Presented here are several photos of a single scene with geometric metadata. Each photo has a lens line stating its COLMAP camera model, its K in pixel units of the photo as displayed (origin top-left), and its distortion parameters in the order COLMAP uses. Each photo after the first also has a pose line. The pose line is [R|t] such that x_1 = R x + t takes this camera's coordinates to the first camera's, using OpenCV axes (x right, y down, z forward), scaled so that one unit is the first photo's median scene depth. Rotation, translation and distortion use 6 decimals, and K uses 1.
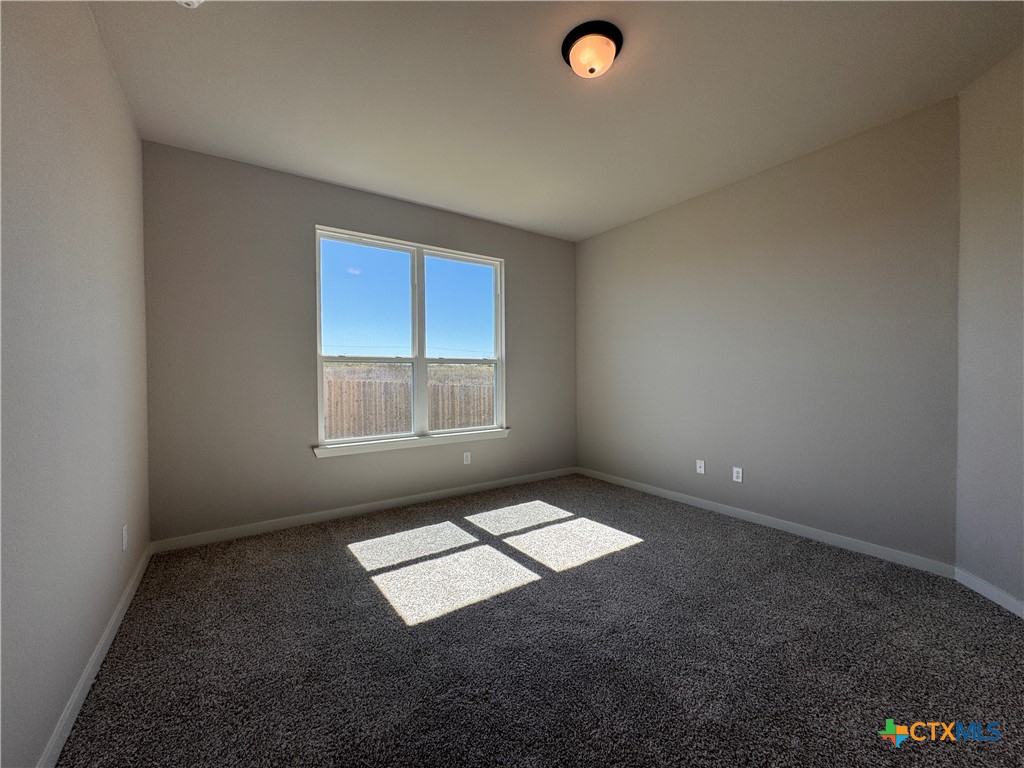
lens RADIAL K [[408.5, 0, 512.7], [0, 408.5, 381.5], [0, 0, 1]] dist [-0.002839, 0.000860]
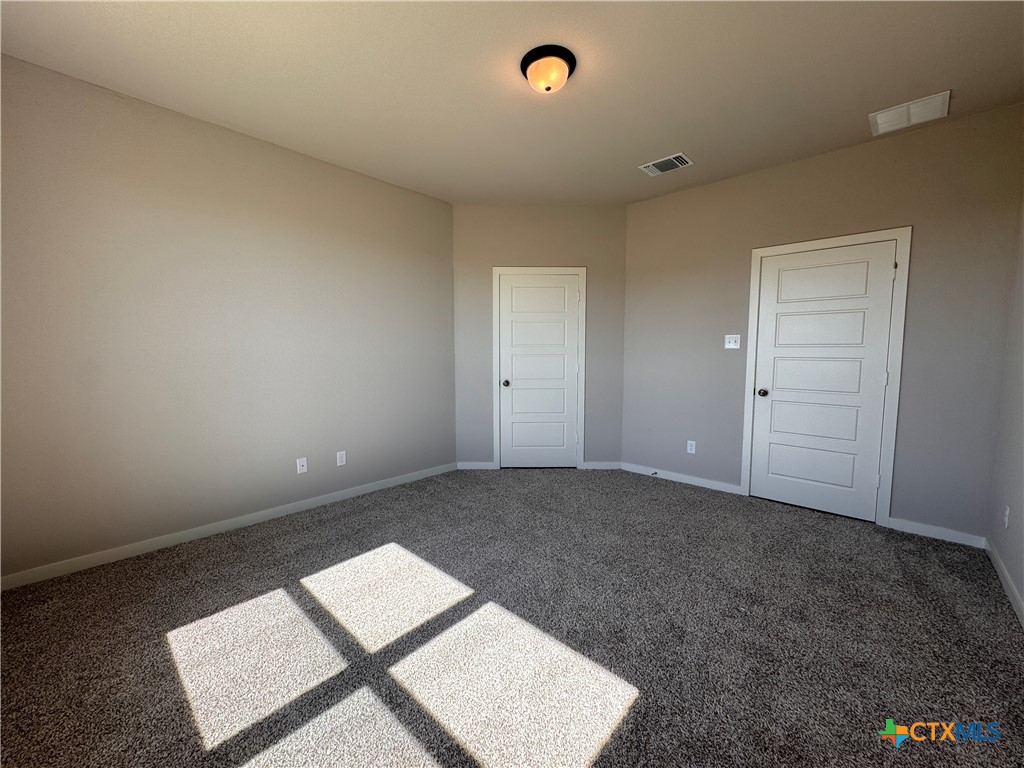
lens RADIAL K [[408.5, 0, 511.5], [0, 408.5, 382.9], [0, 0, 1]] dist [-0.002839, 0.000860]
pose [[-0.216404, -0.071264, 0.973699, -0.601606], [0.016646, 0.996918, 0.076663, -0.036667], [-0.976162, 0.032798, -0.214551, 0.908254]]
